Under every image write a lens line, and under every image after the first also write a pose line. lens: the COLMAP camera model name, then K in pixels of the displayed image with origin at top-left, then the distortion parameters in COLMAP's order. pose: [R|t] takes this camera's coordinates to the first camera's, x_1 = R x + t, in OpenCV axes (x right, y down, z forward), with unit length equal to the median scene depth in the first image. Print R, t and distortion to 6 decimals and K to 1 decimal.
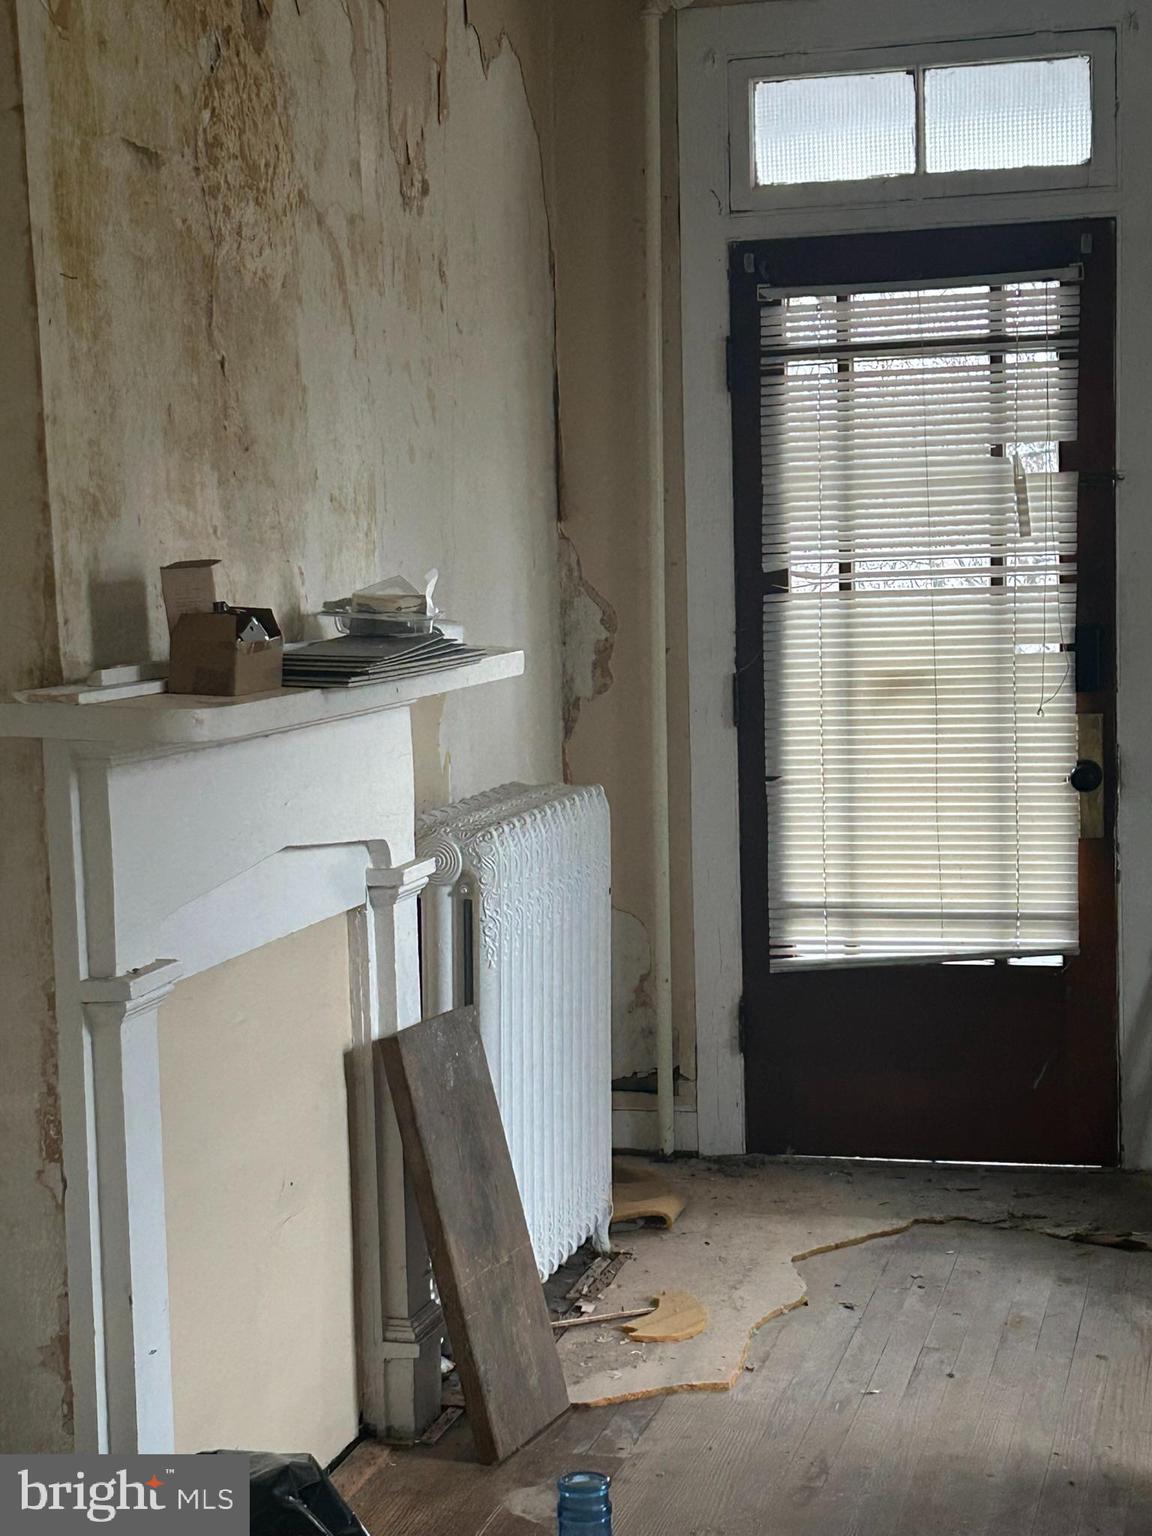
lens RADIAL K [[2721.7, 0, 576.7], [0, 2721.7, 769.5], [0, 0, 1]] dist [-0.011050, 0.000000]
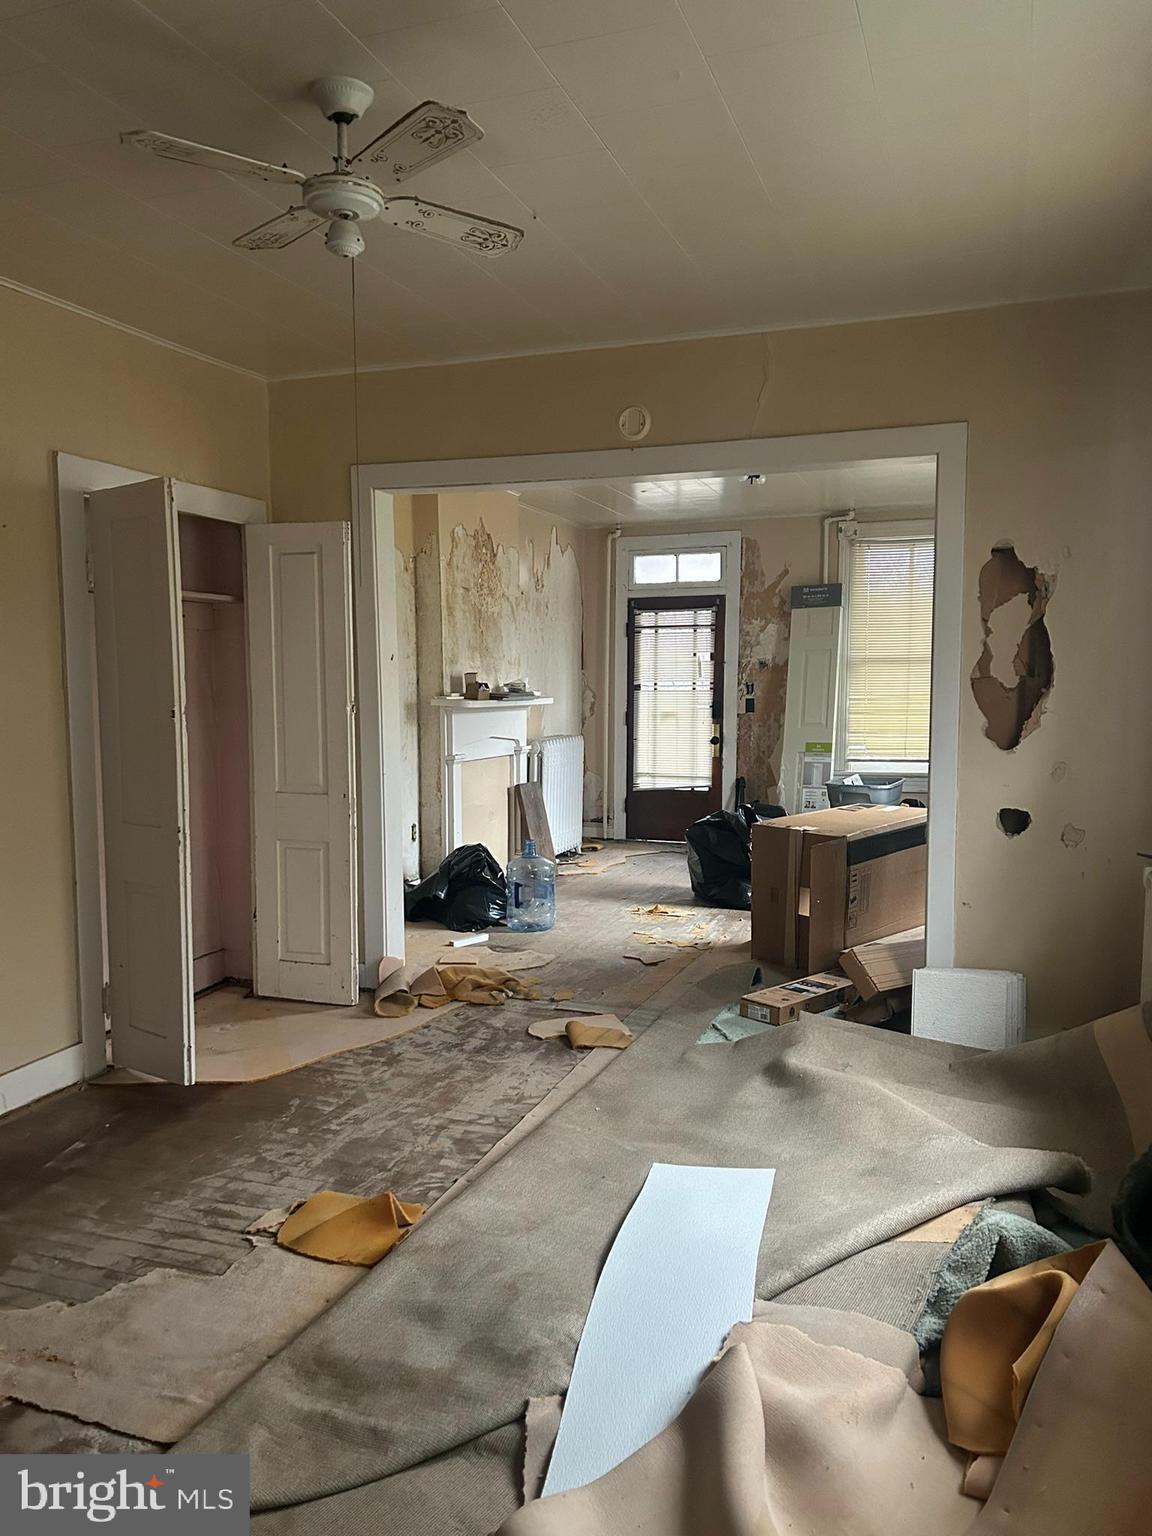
lens RADIAL K [[1176.8, 0, 574.2], [0, 1176.8, 768.9], [0, 0, 1]] dist [0.000263, 0.000111]
pose [[0.994572, 0.036070, -0.097594, 0.156082], [-0.037353, 0.999238, -0.011351, 0.069080], [0.097110, 0.014935, 0.995162, -0.666135]]
